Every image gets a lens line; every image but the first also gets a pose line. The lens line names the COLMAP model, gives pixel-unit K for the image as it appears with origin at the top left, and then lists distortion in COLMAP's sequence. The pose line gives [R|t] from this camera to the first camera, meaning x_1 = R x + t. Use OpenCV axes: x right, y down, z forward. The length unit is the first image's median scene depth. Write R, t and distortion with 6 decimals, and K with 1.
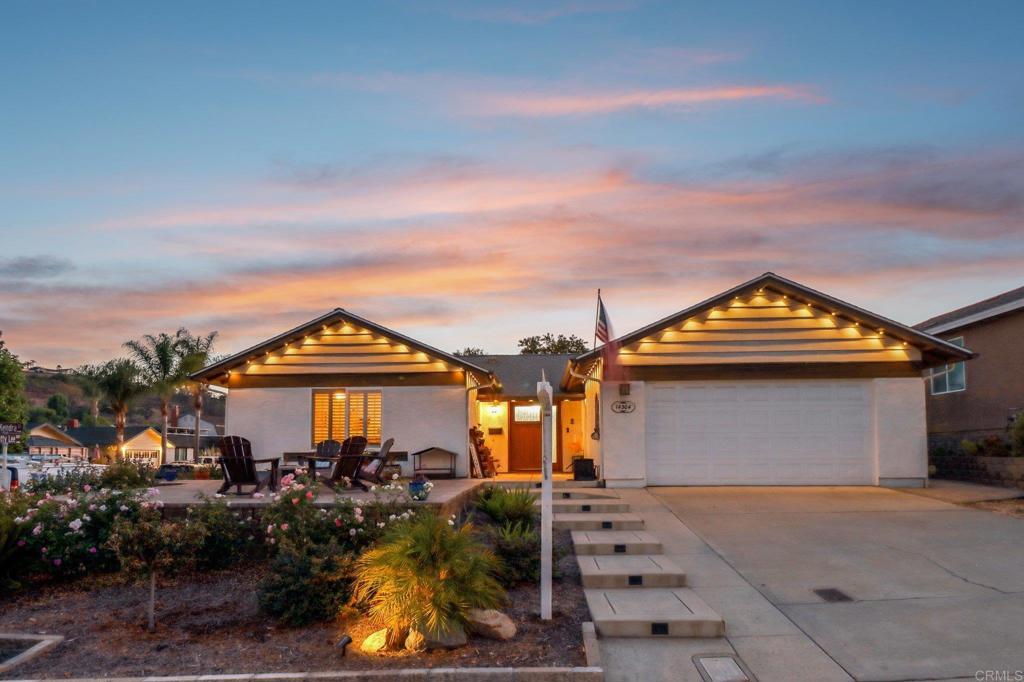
lens RADIAL K [[610.1, 0, 513.1], [0, 610.1, 420.9], [0, 0, 1]] dist [0.020470, 0.000211]
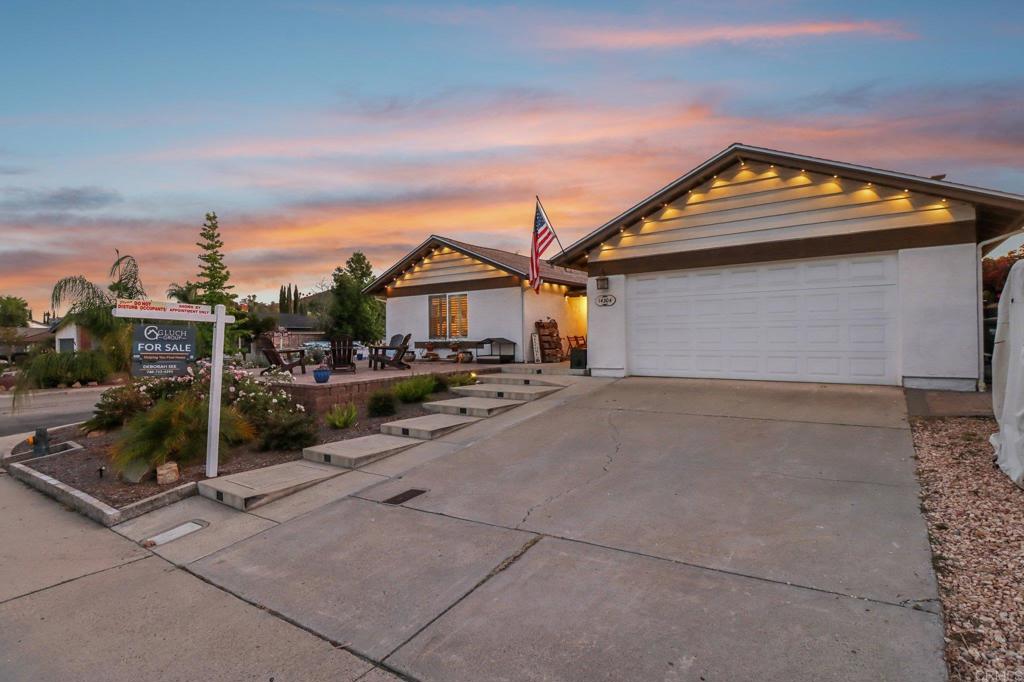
lens RADIAL K [[495.9, 0, 512.9], [0, 495.9, 339.7], [0, 0, 1]] dist [-0.000844, 0.000135]
pose [[0.836485, -0.002127, -0.547986, 0.516640], [0.038933, 0.997696, 0.055558, -0.009263], [0.546606, -0.067808, 0.834640, 0.190750]]
